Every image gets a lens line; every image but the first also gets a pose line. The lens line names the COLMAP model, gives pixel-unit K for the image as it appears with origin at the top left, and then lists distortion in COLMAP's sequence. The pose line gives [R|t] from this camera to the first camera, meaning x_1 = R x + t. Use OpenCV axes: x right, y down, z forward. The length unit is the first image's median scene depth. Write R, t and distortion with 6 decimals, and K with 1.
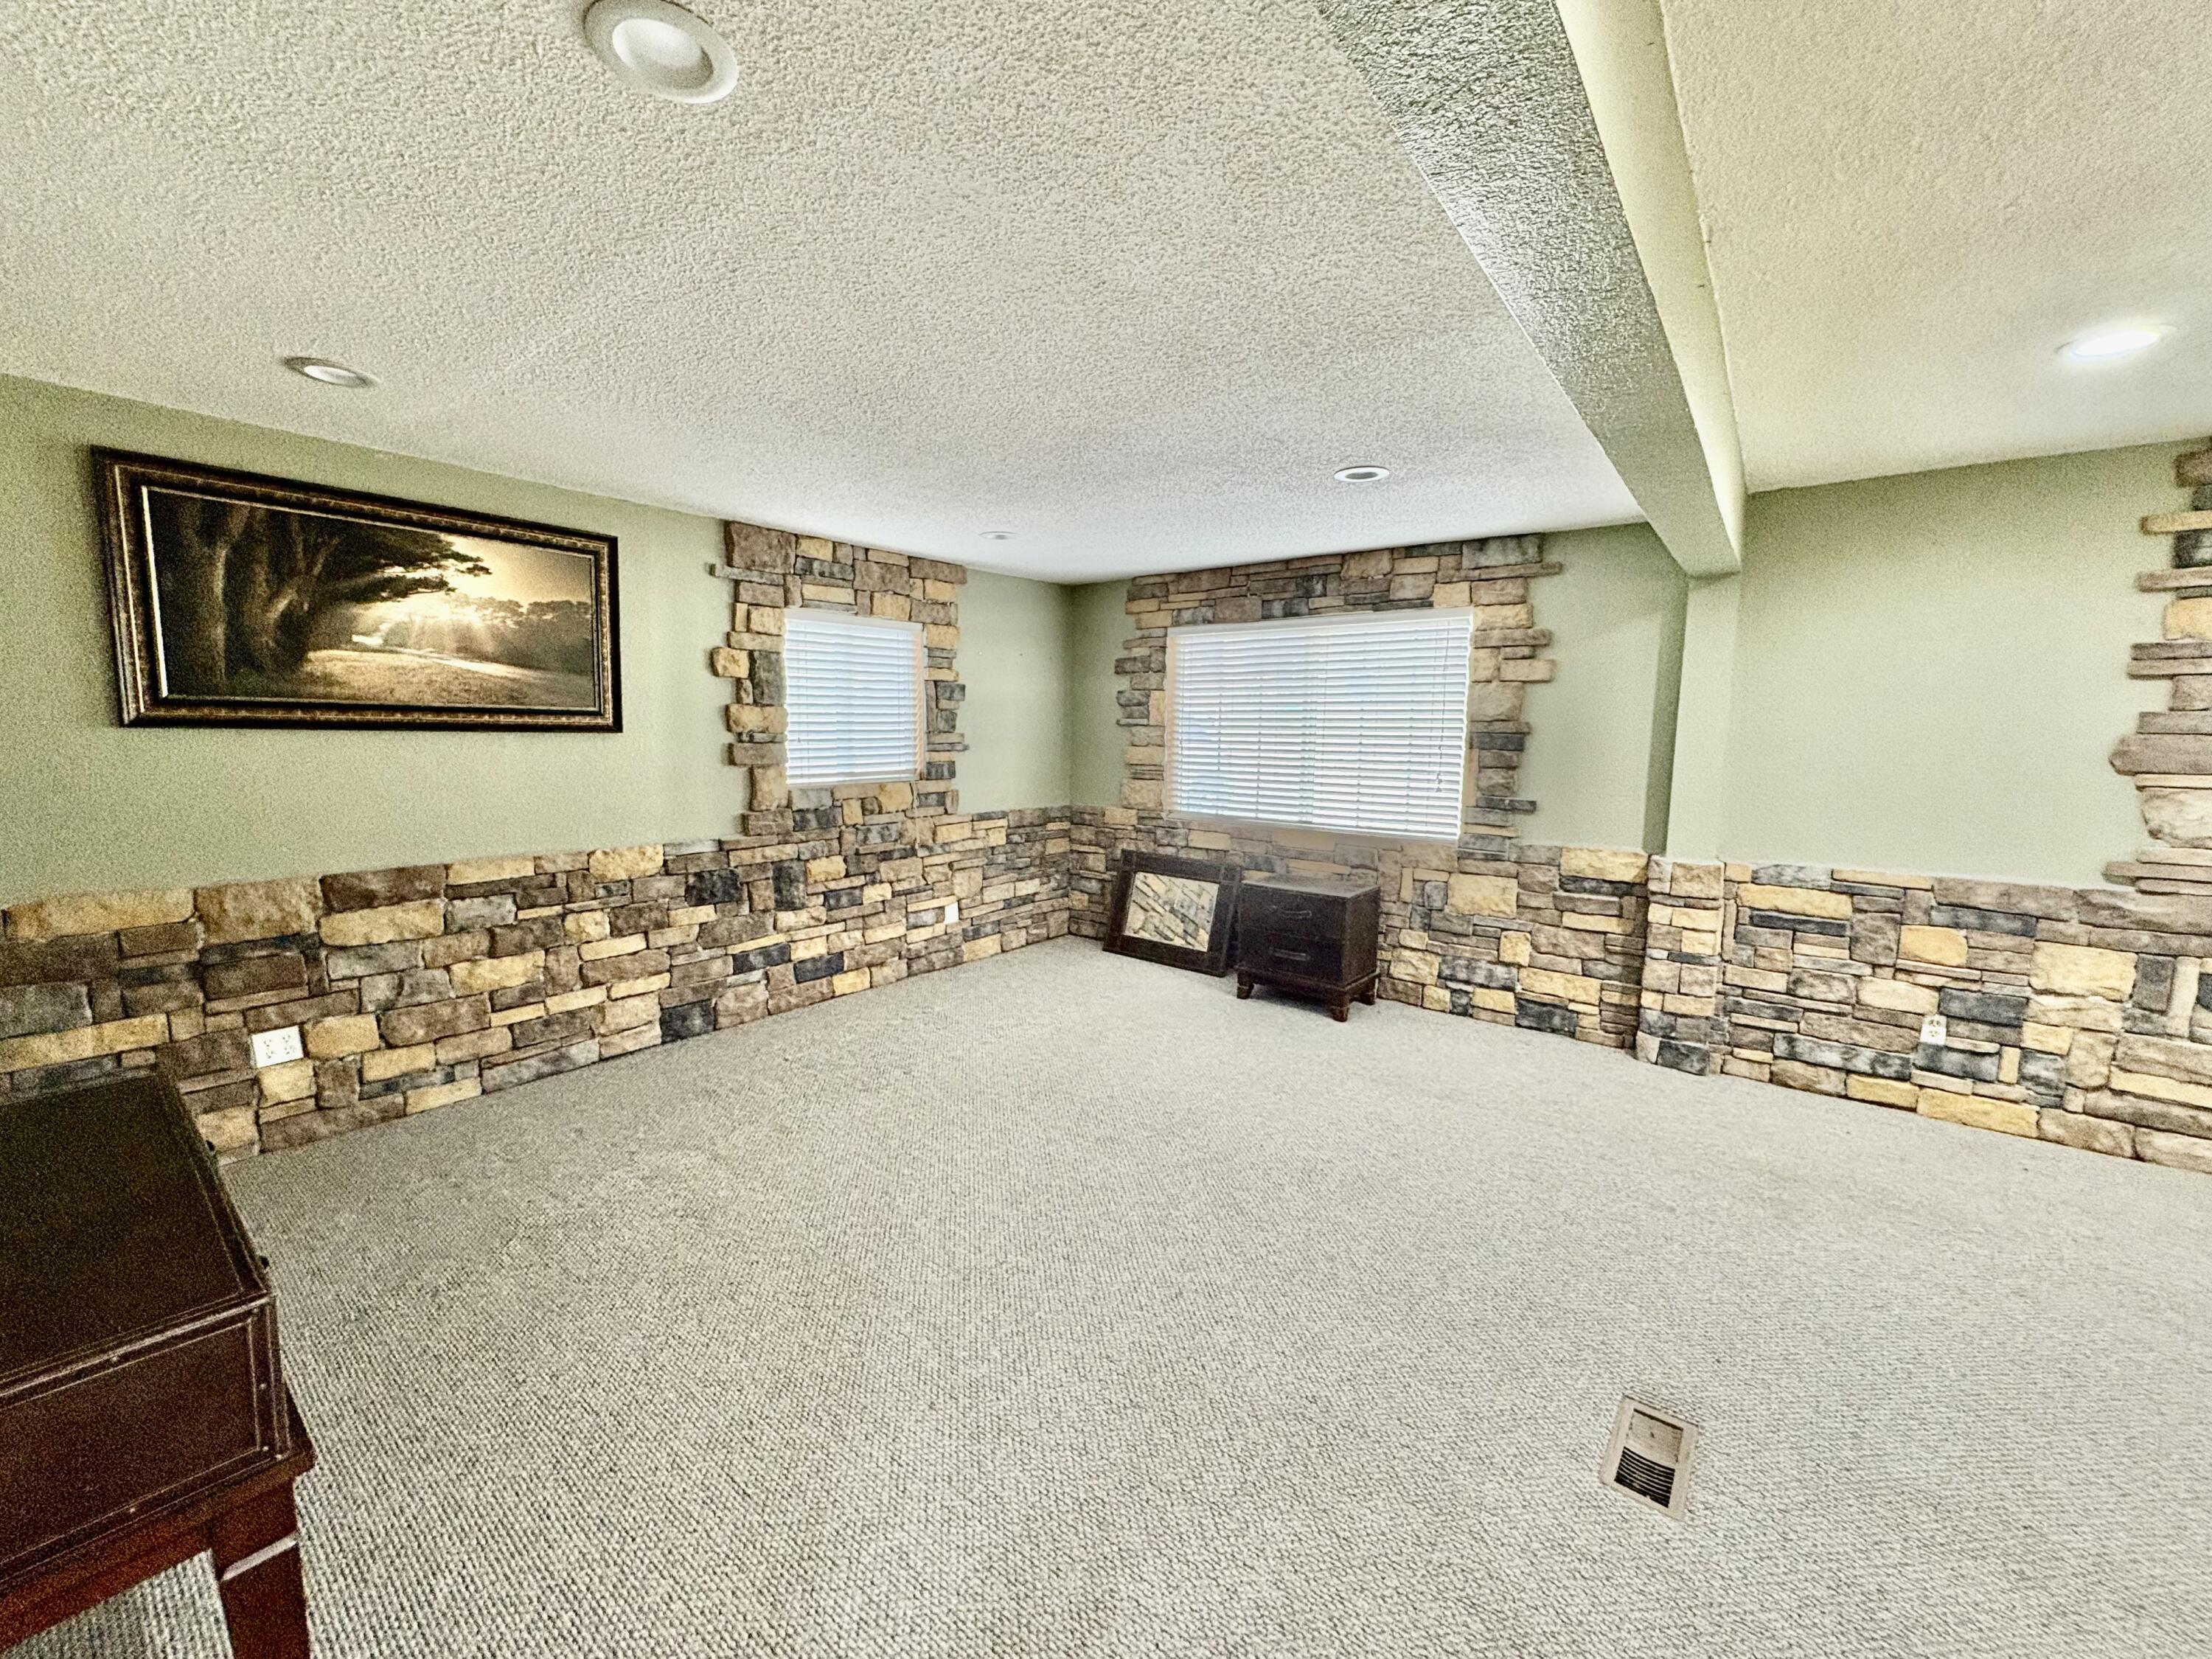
lens RADIAL K [[879.6, 0, 1104.1], [0, 879.6, 834.6], [0, 0, 1]] dist [-0.001611, 0.001014]
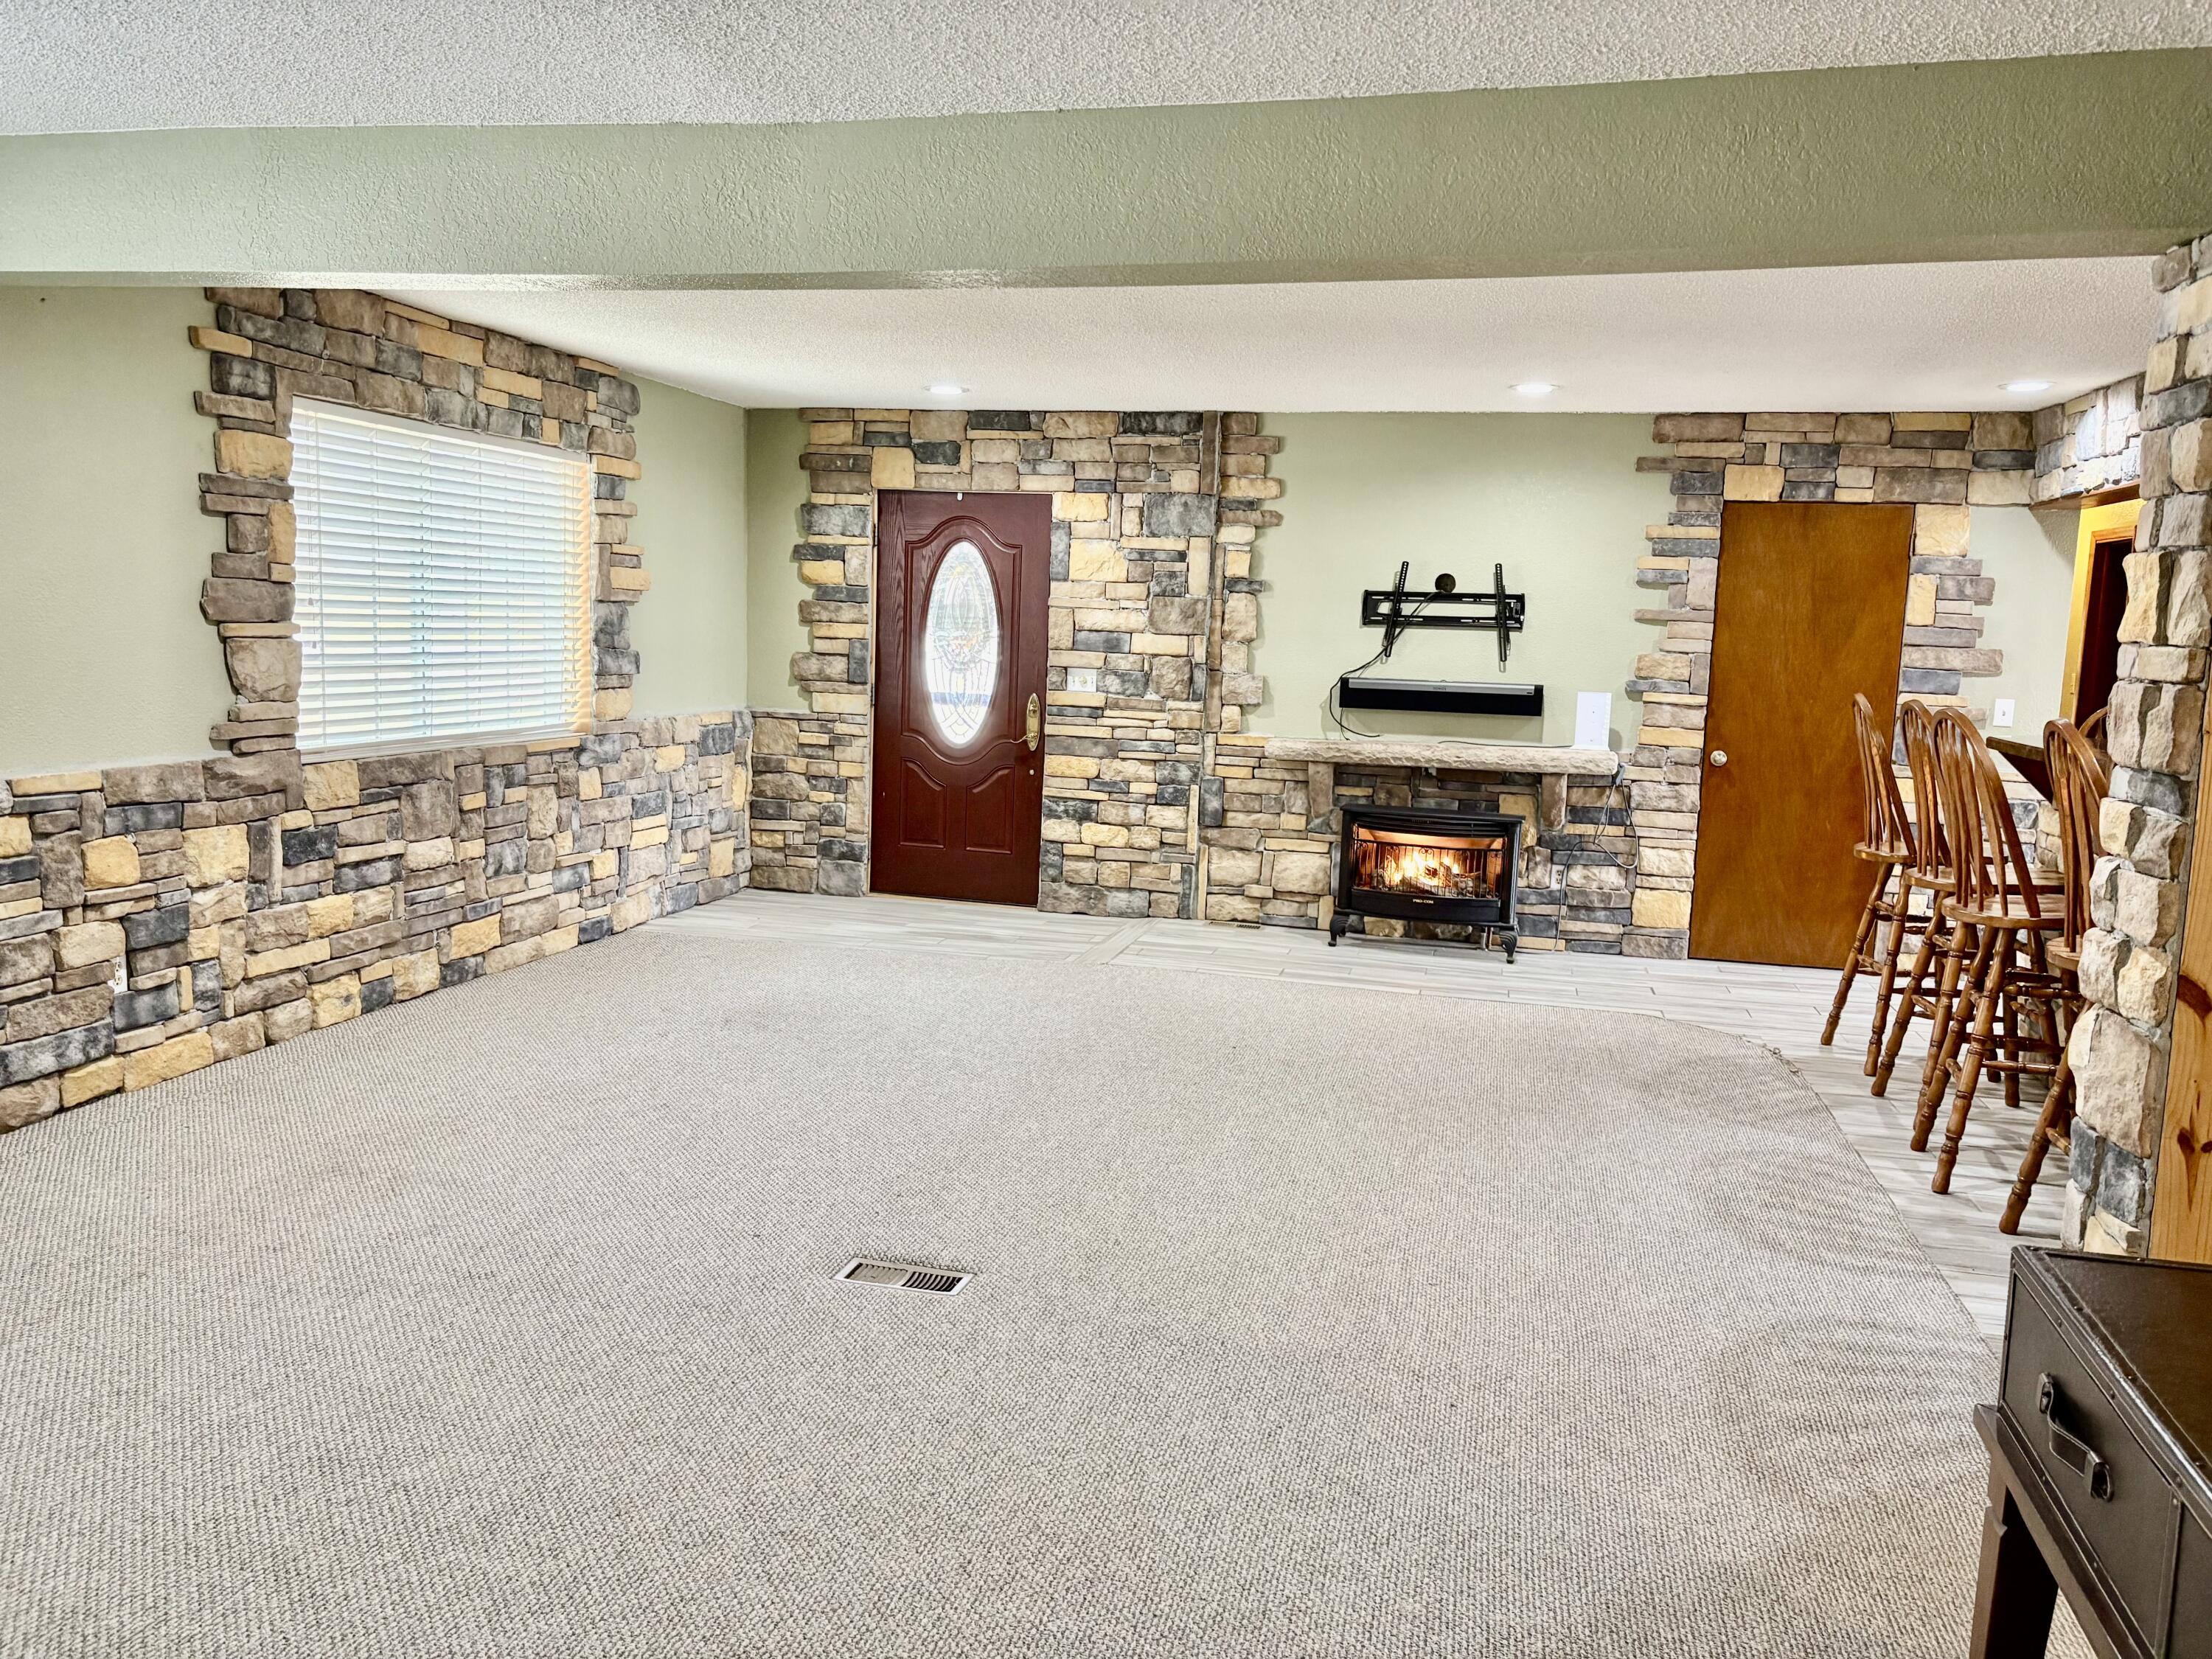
lens RADIAL K [[1670.3, 0, 1107.5], [0, 1670.3, 820.3], [0, 0, 1]] dist [0.041434, -0.032343]
pose [[-0.419663, -0.136329, 0.897383, -0.564284], [0.066920, 0.981319, 0.180376, -0.090907], [-0.905210, 0.135750, -0.402700, 0.682383]]
